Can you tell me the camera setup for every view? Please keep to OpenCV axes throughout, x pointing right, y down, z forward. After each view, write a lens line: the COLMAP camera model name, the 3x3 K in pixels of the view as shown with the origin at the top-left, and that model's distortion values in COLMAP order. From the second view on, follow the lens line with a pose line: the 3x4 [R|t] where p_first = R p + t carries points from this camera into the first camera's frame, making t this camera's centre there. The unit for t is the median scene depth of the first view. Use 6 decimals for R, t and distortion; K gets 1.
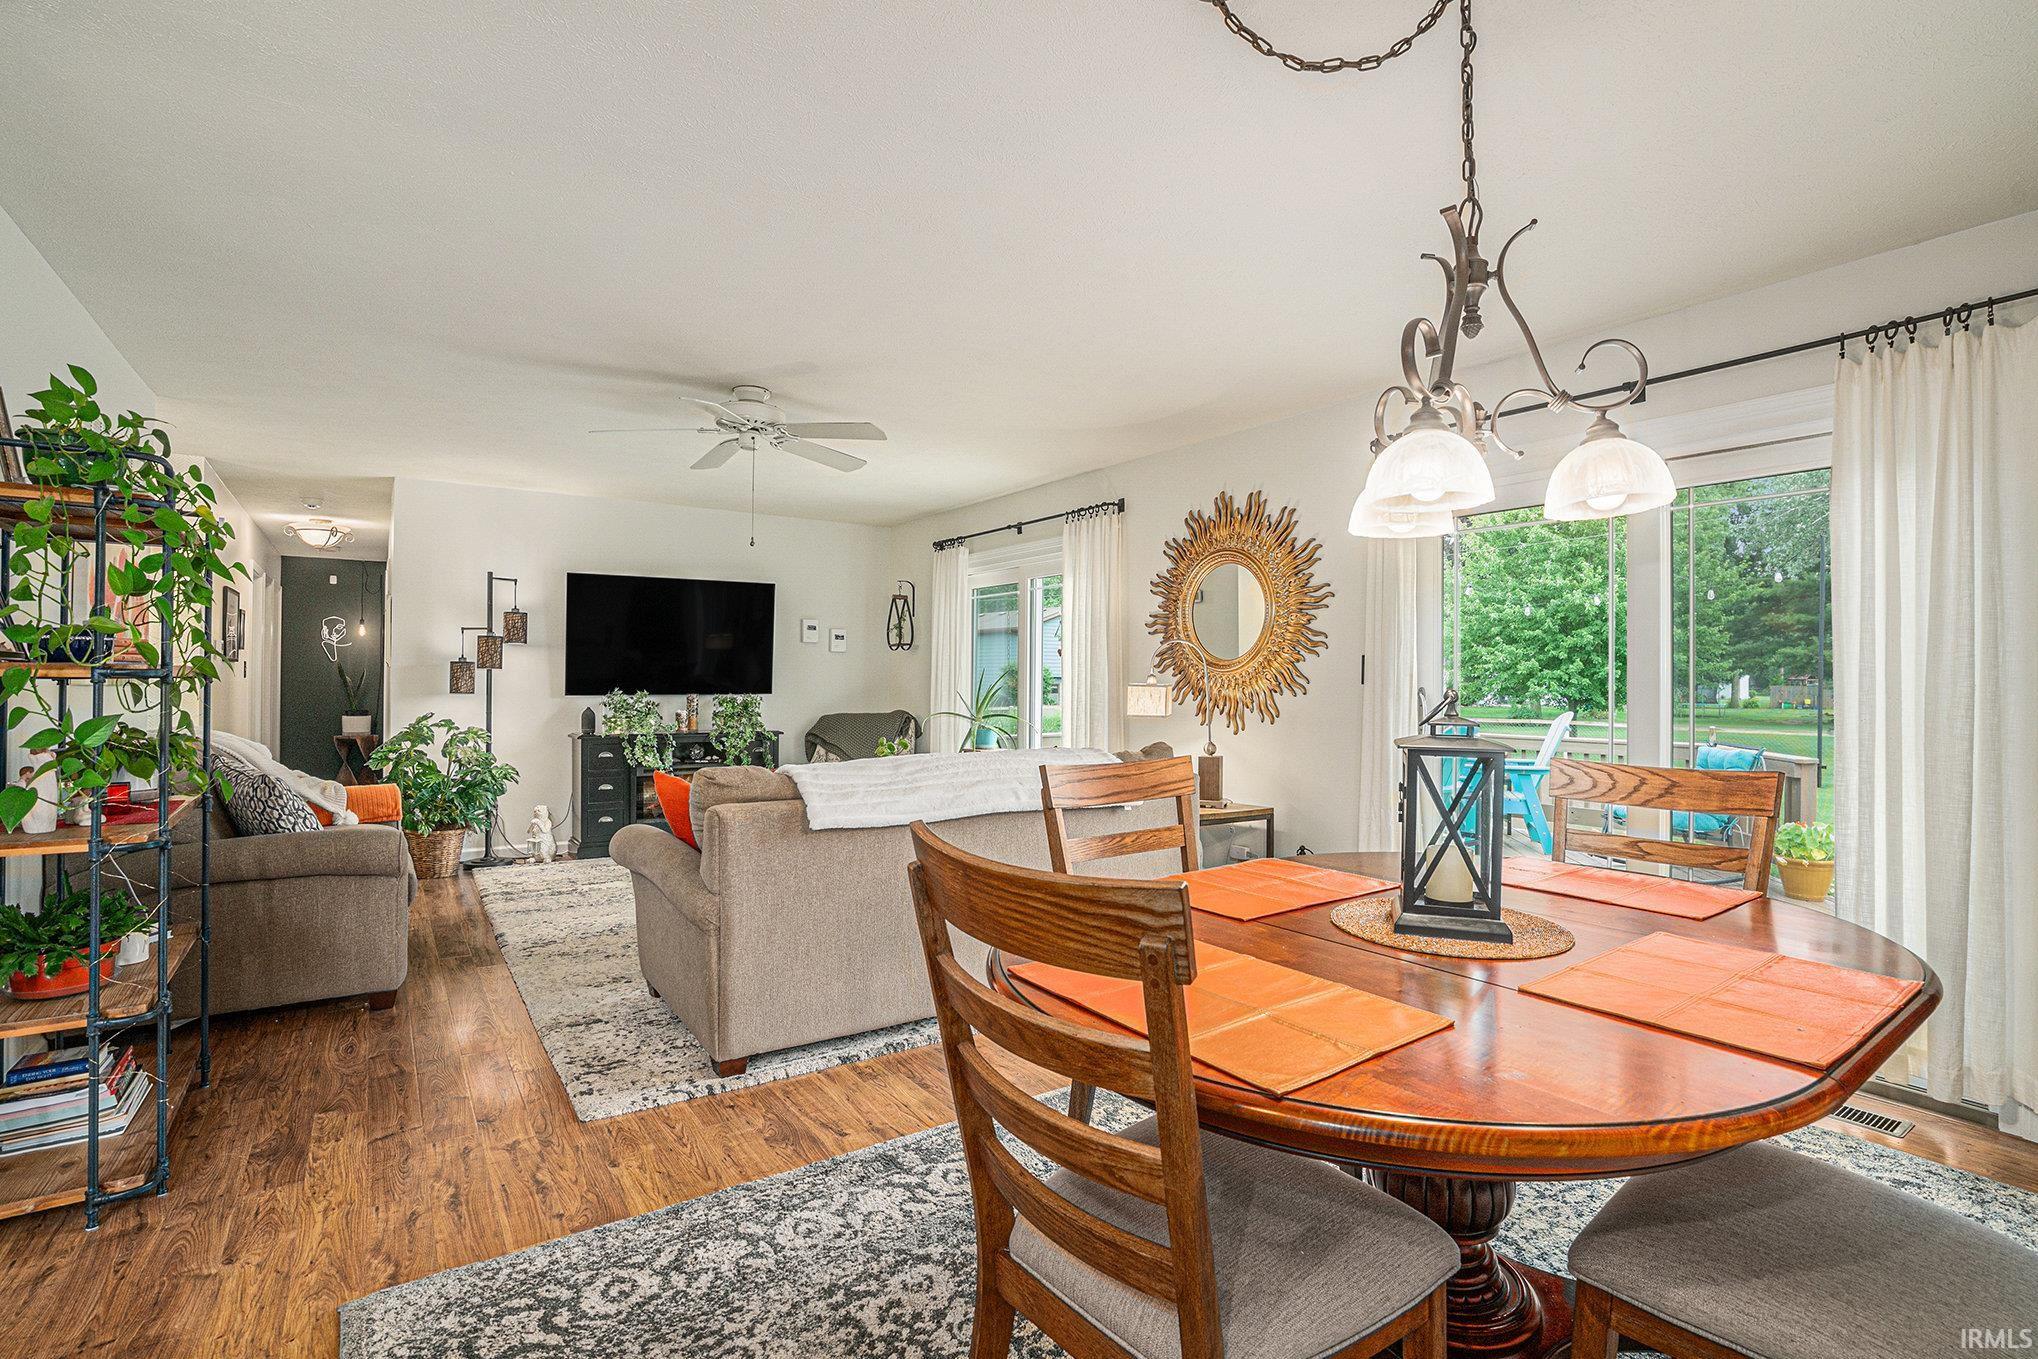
lens RADIAL K [[941.3, 0, 1024.9], [0, 941.3, 680.4], [0, 0, 1]] dist [-0.023624, 0.001974]
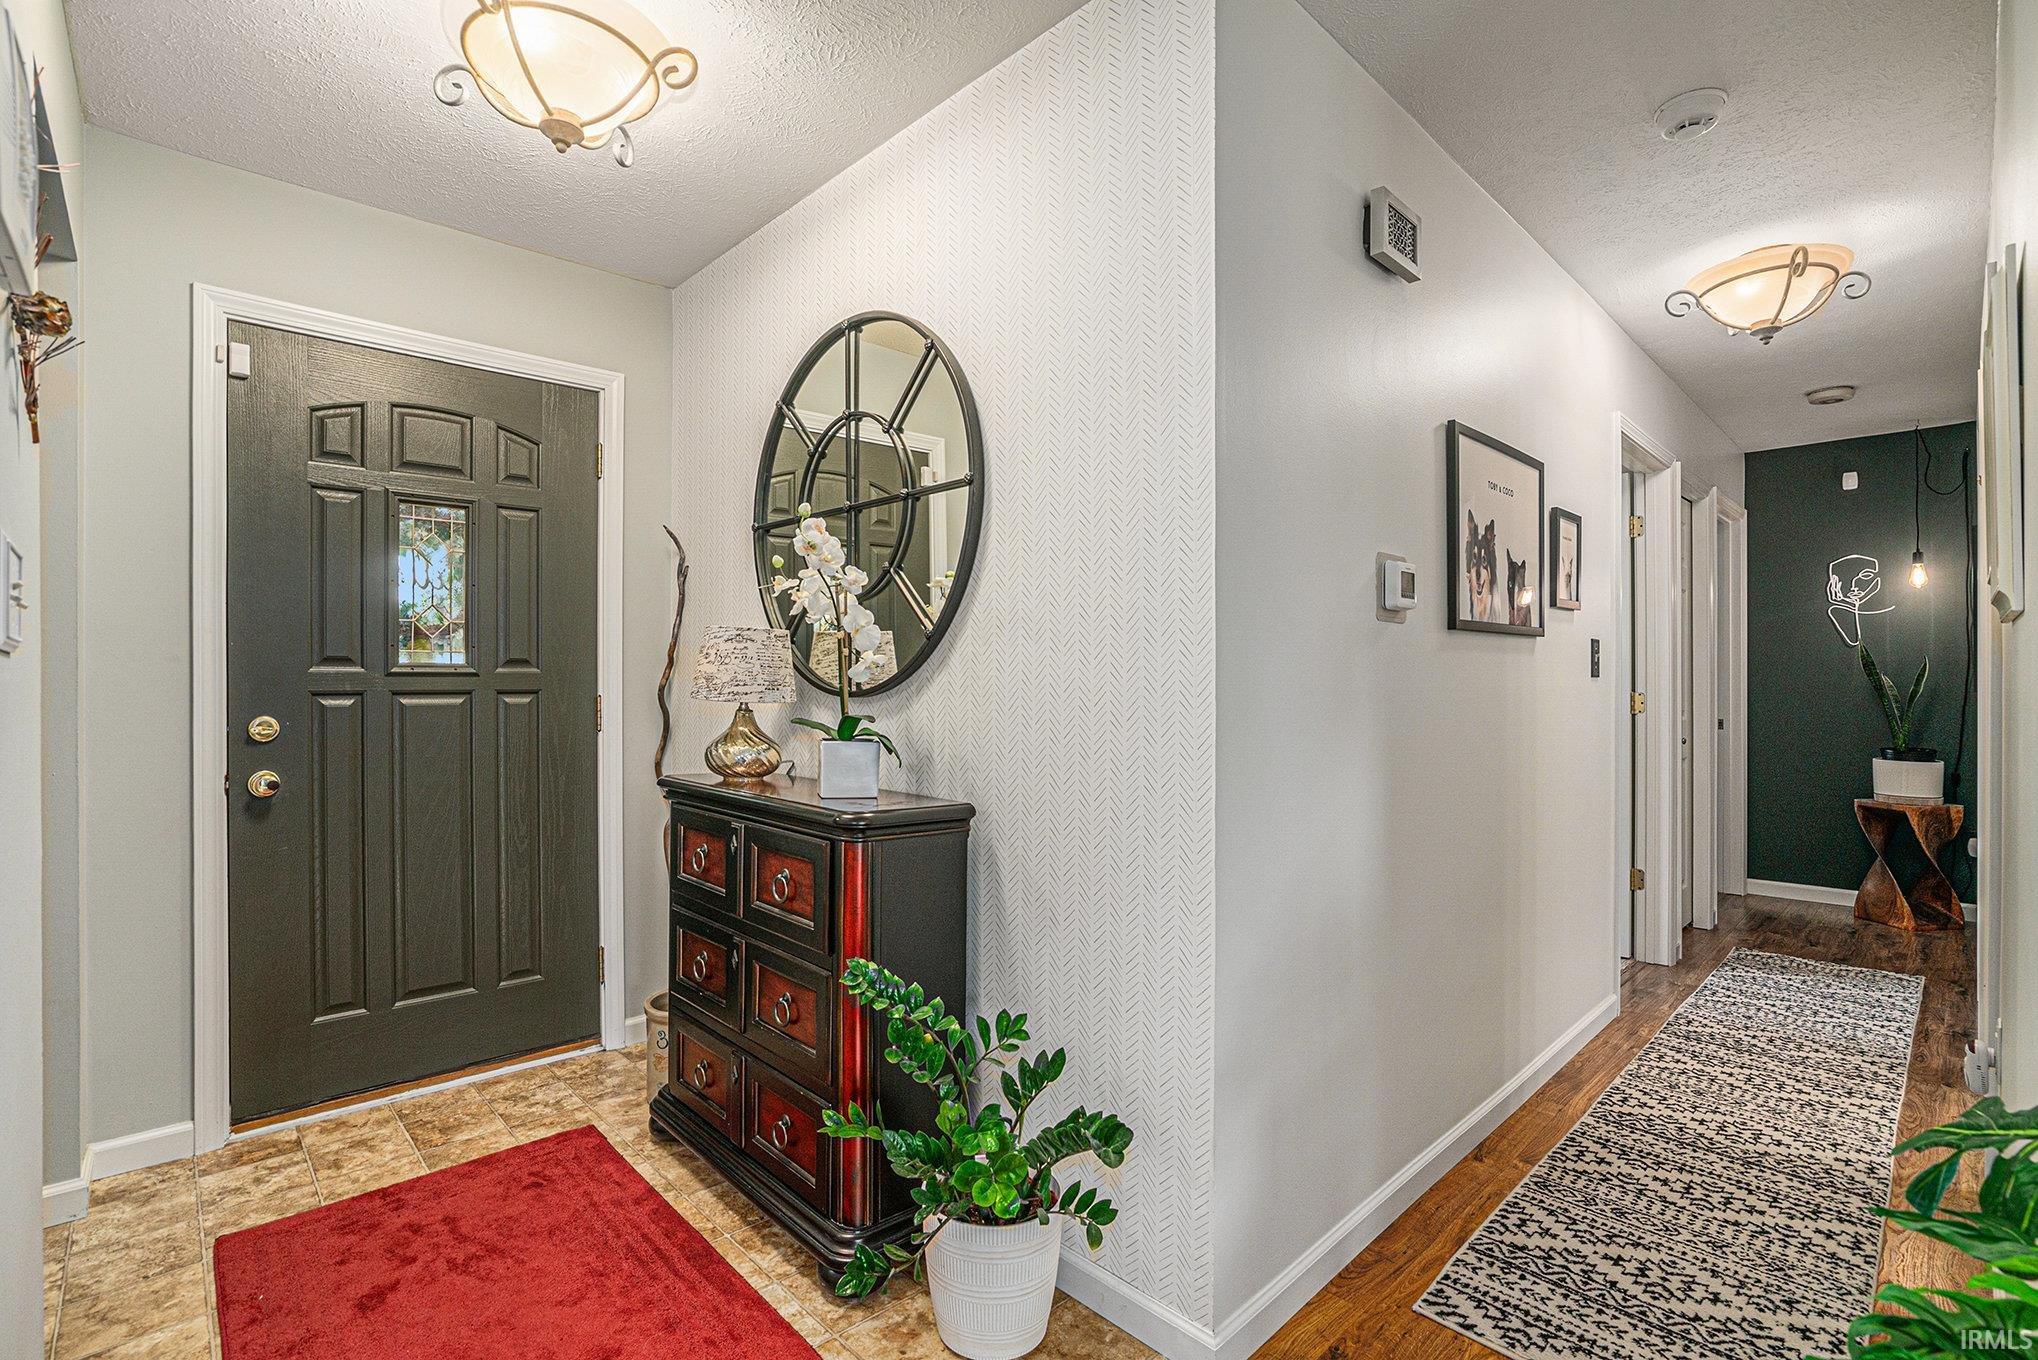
lens RADIAL K [[941.3, 0, 1001.3], [0, 941.3, 672.3], [0, 0, 1]] dist [-0.023624, 0.001974]
pose [[0.152699, -0.014797, -0.988162, -0.508607], [-0.001922, 0.999882, -0.015270, 0.002776], [0.988271, 0.004231, 0.152652, 0.738771]]
